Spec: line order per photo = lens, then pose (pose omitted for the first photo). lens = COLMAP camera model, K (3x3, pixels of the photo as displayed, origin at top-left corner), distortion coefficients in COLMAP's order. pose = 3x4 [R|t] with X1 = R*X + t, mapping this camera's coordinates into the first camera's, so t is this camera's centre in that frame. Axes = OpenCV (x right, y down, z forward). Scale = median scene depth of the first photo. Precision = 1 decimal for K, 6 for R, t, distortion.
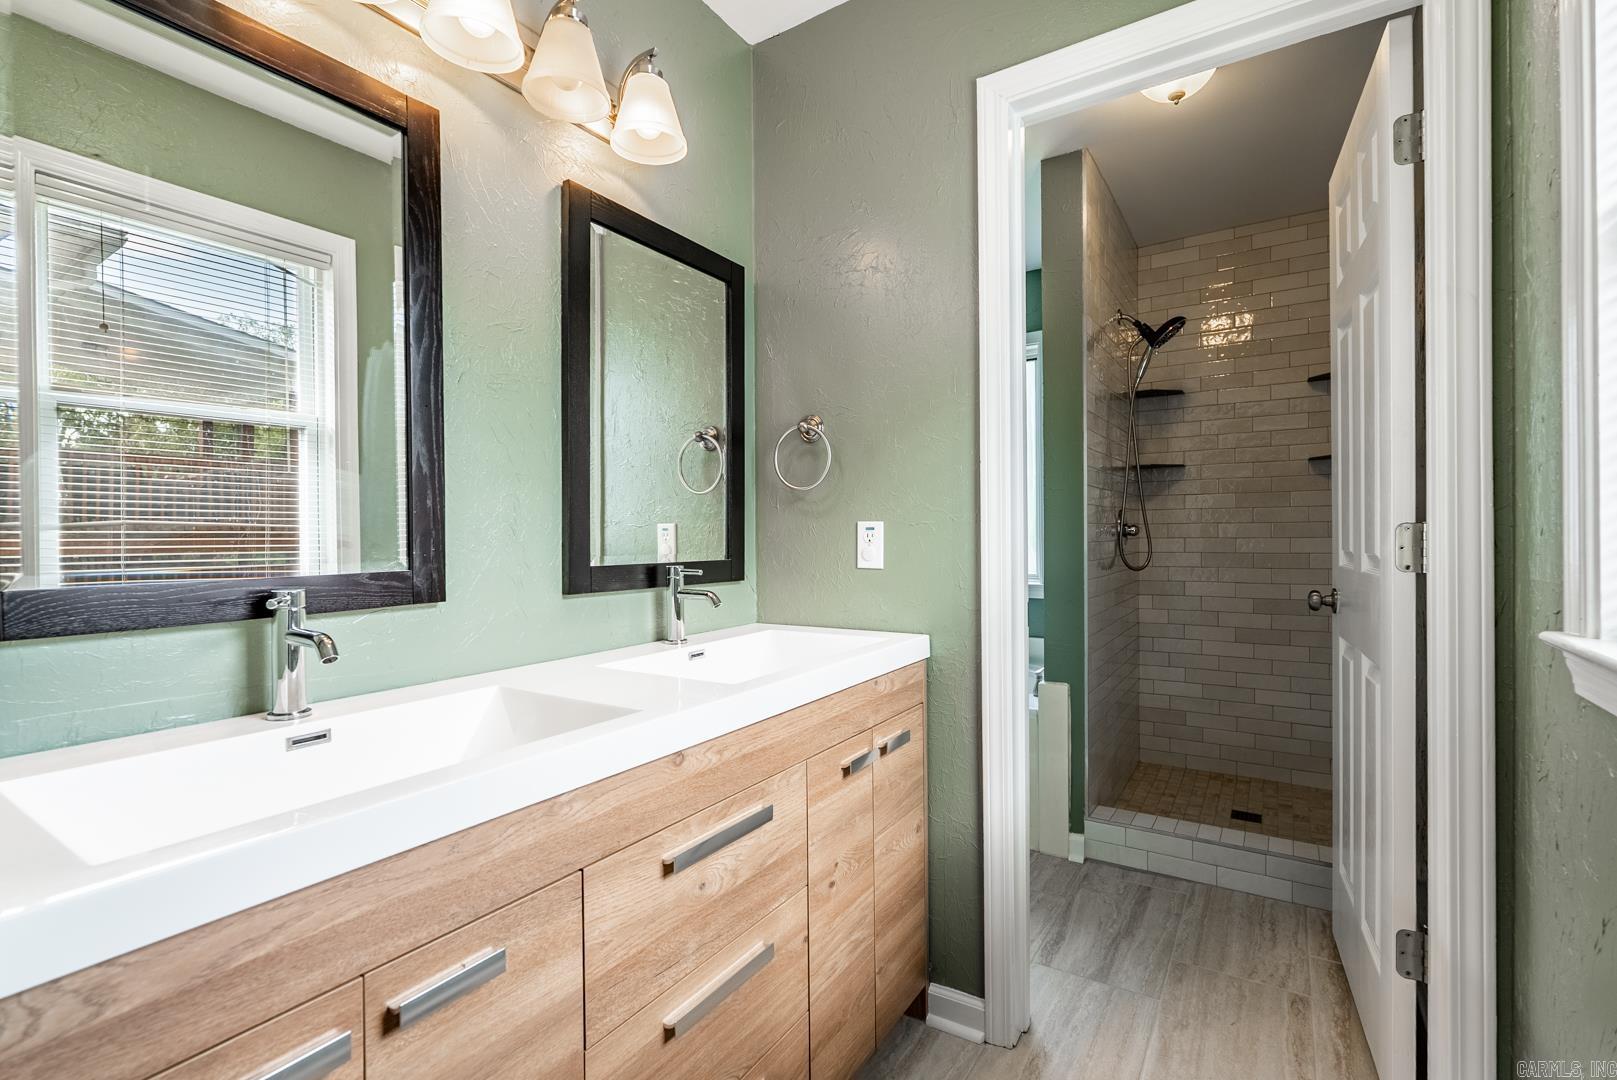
lens RADIAL K [[722.4, 0, 807.8], [0, 722.4, 536.9], [0, 0, 1]] dist [-0.007091, 0.000877]
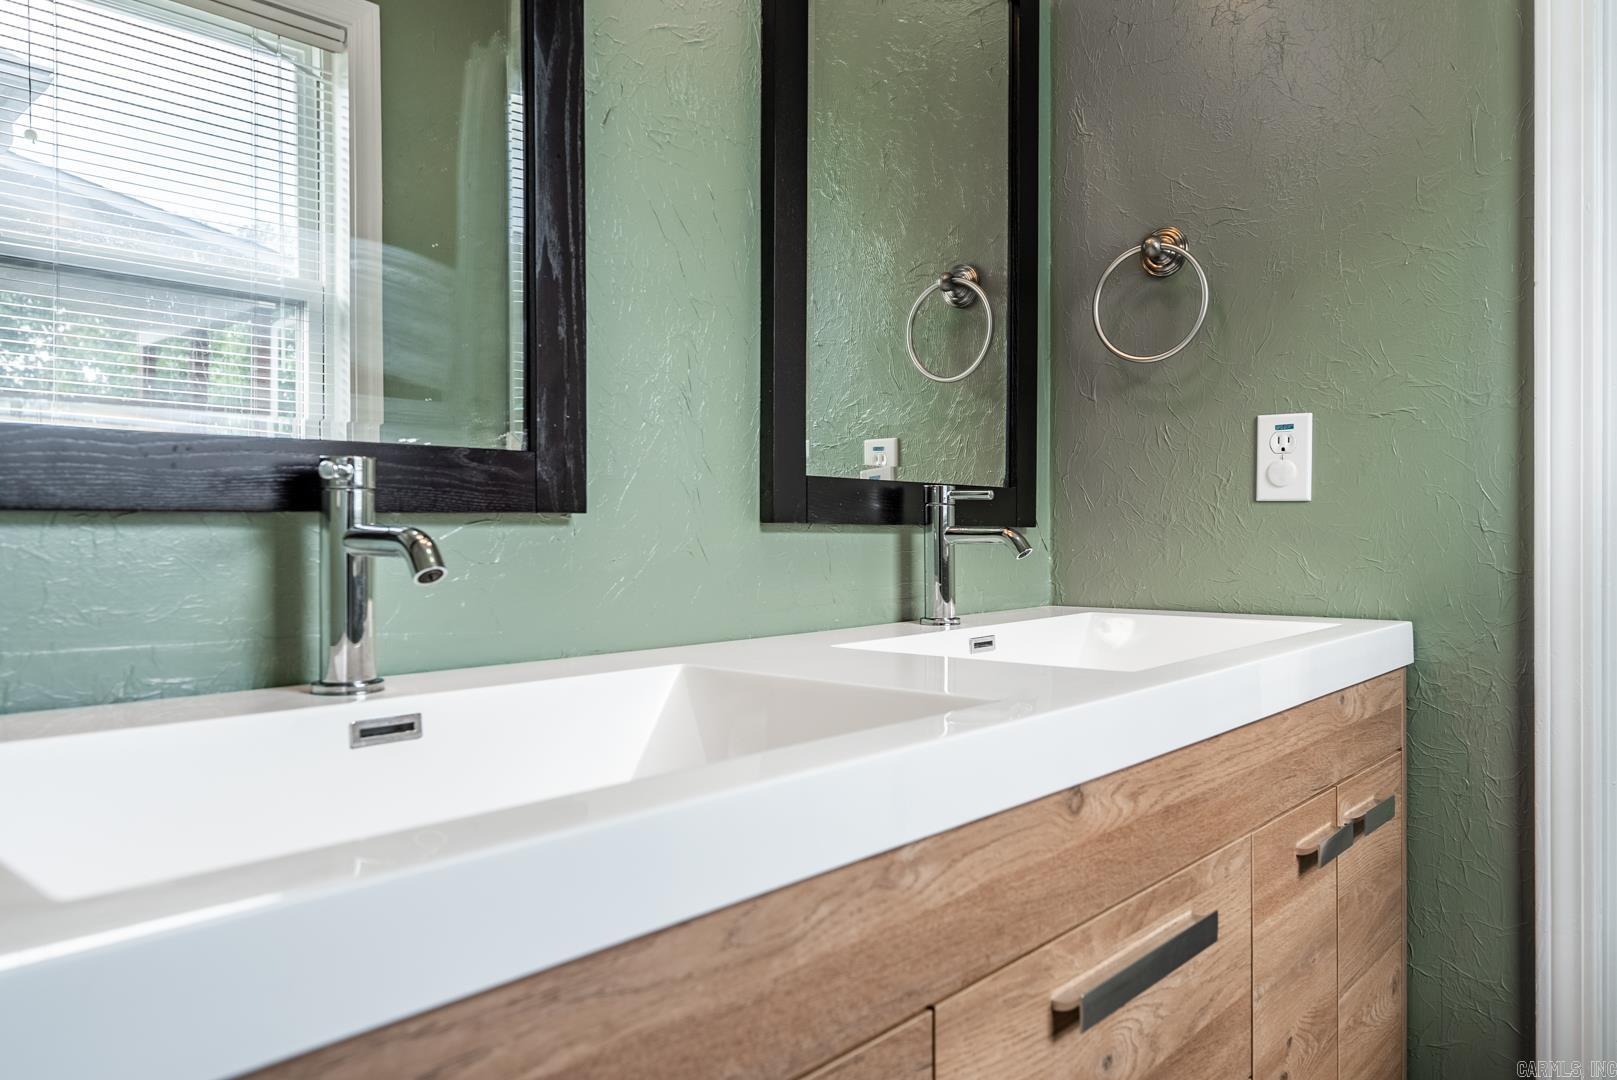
lens RADIAL K [[1118.7, 0, 818.1], [0, 1118.7, 534.1], [0, 0, 1]] dist [-0.003062, 0.000164]
pose [[0.988113, 0.007121, -0.153564, -0.172400], [-0.006629, 0.999971, 0.003721, 0.090231], [0.153586, -0.002659, 0.988132, 0.158635]]
